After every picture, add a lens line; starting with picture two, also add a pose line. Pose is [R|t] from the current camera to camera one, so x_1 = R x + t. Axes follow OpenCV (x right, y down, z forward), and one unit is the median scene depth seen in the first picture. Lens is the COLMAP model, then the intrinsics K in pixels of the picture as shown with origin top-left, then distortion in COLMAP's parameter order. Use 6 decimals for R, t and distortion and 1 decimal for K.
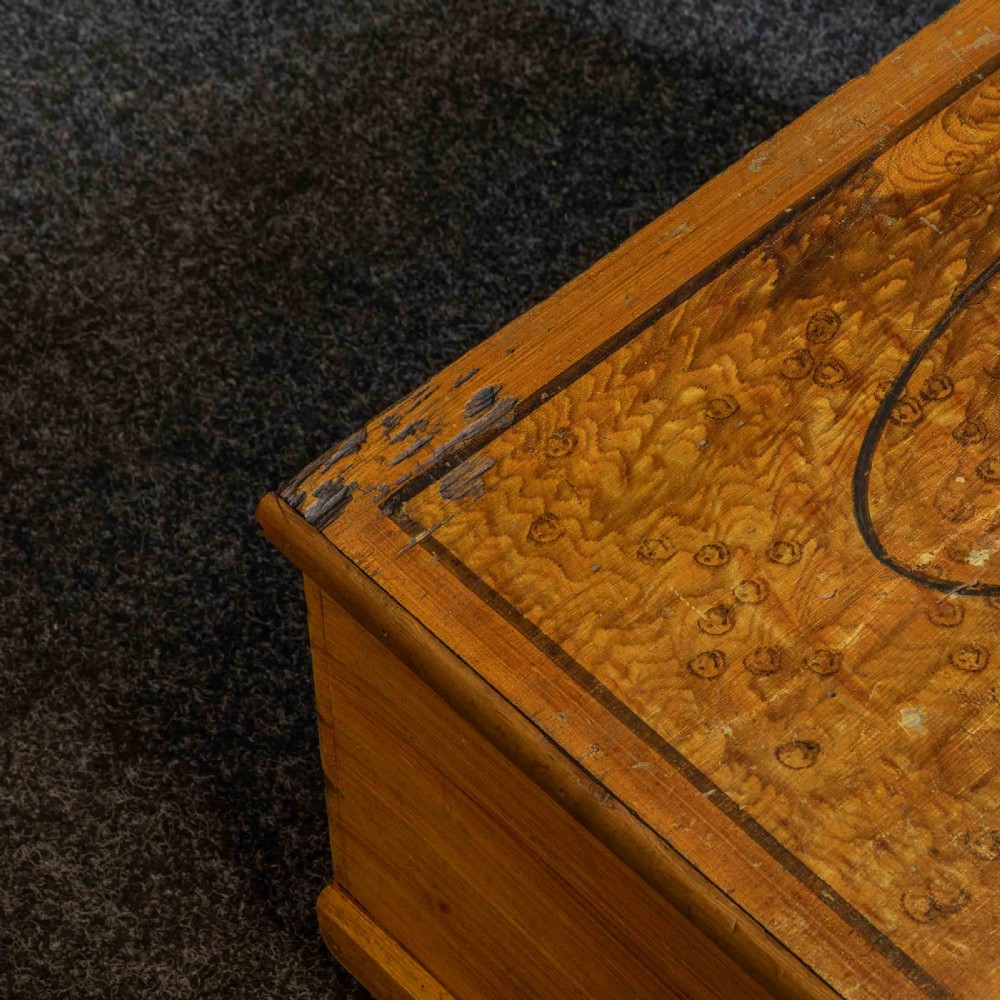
lens RADIAL K [[2928.2, 0, 454.6], [0, 2928.2, 474.9], [0, 0, 1]] dist [0.147614, 0.000000]
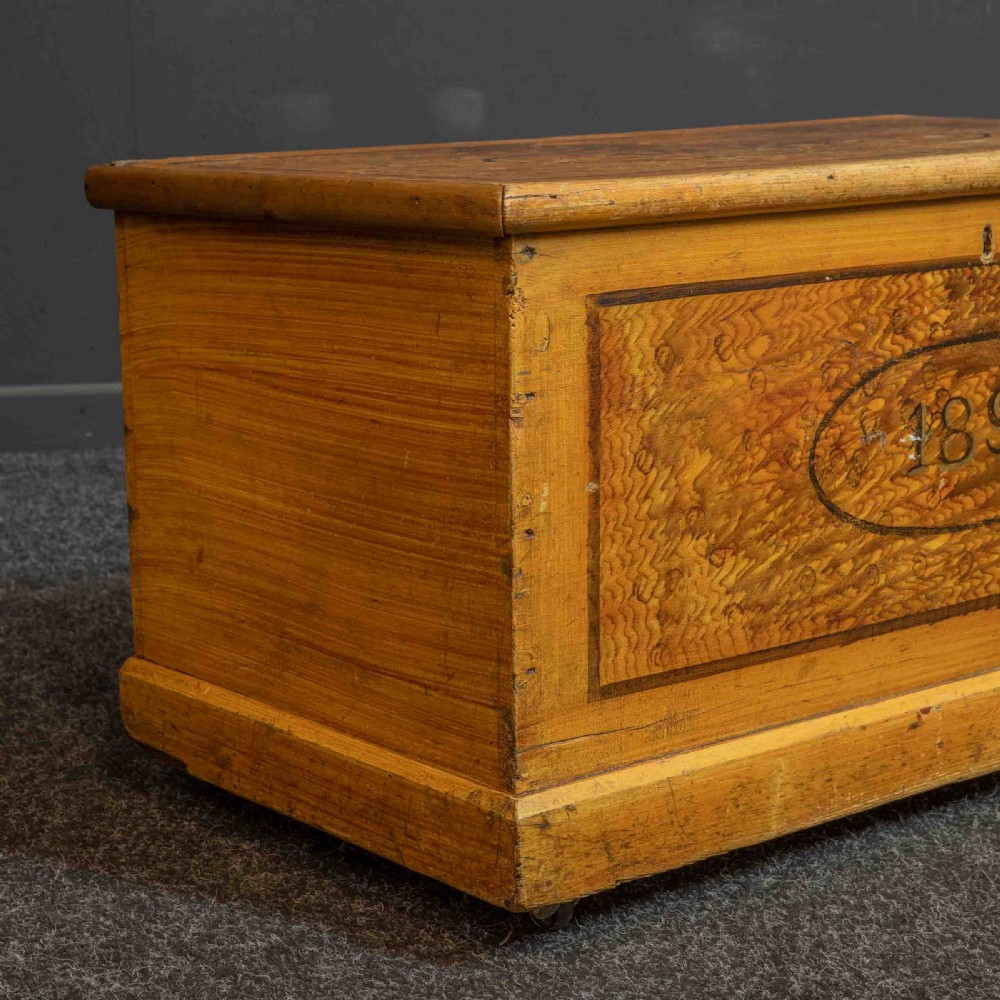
lens RADIAL K [[2359.1, 0, 384.5], [0, 2359.1, 504.1], [0, 0, 1]] dist [0.129502, 0.000000]
pose [[0.995616, 0.016607, -0.092043, 0.197989], [-0.072887, 0.754473, -0.652272, 0.916090], [0.058612, 0.656121, 0.752376, 0.211516]]
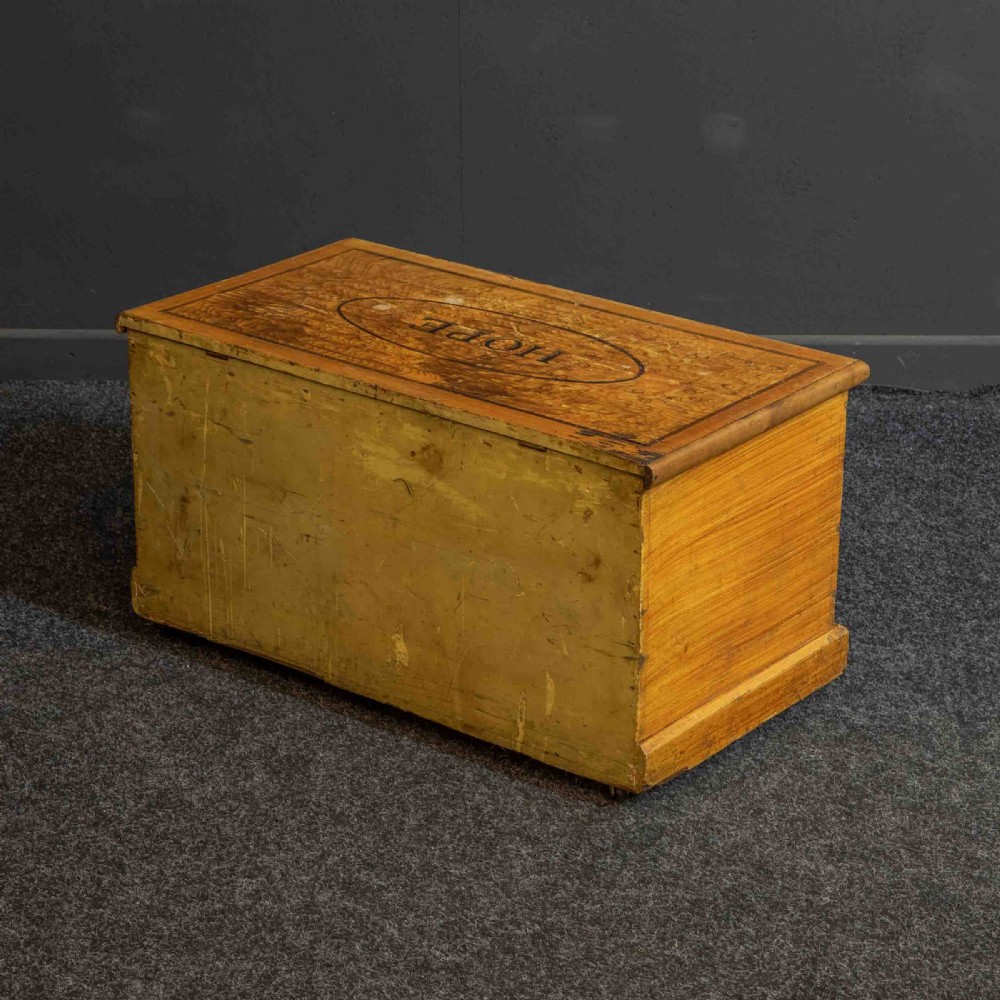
lens RADIAL K [[2928.2, 0, 466.8], [0, 2928.2, 506.6], [0, 0, 1]] dist [0.147614, 0.000000]
pose [[-0.148766, -0.355491, 0.922765, -2.260205], [0.781463, 0.529549, 0.329992, -0.880075], [-0.605958, 0.770198, 0.199024, 0.640243]]
